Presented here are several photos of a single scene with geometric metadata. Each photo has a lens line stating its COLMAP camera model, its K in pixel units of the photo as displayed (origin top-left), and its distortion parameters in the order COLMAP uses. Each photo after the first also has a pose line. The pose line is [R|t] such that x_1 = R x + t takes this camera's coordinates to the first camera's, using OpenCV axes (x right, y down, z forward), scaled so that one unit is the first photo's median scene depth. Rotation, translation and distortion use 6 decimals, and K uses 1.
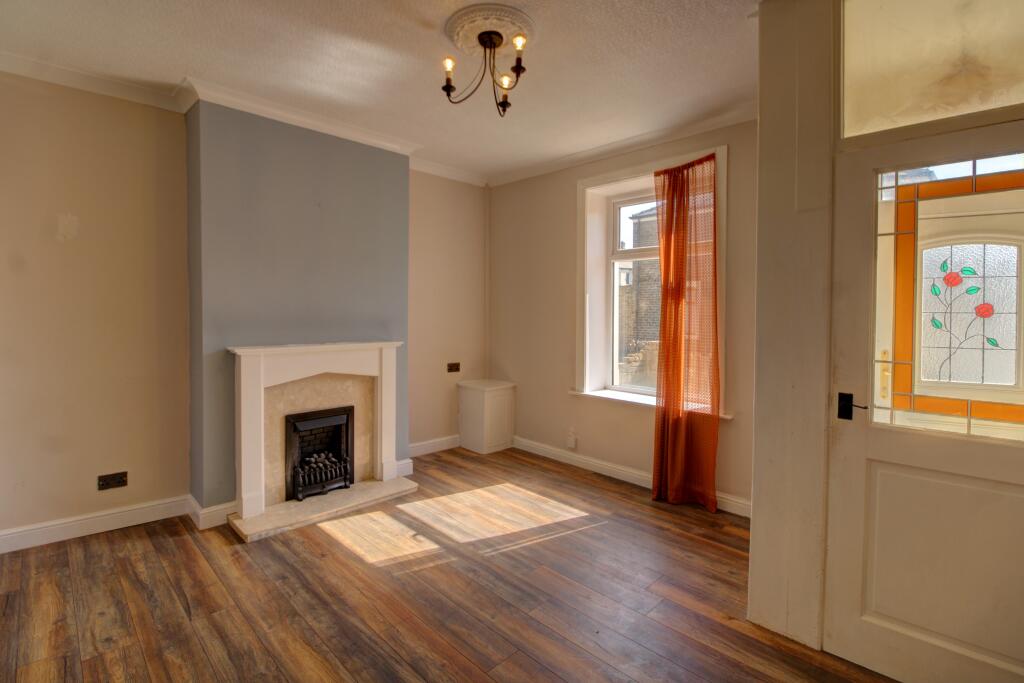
lens RADIAL K [[479.2, 0, 508.8], [0, 479.2, 318.4], [0, 0, 1]] dist [0.004209, -0.014961]
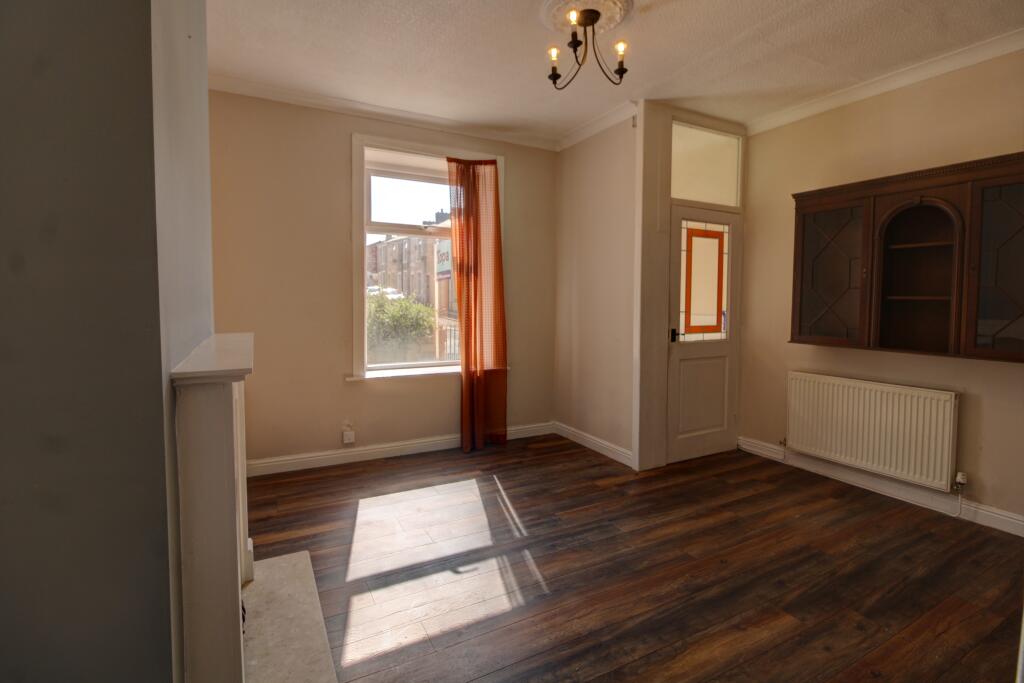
lens RADIAL K [[479.2, 0, 508.8], [0, 479.2, 318.4], [0, 0, 1]] dist [0.004209, -0.014961]
pose [[0.284319, -0.047801, 0.957537, -0.922184], [0.008677, 0.998844, 0.047286, 0.009262], [-0.958691, -0.005135, 0.284405, 0.729026]]
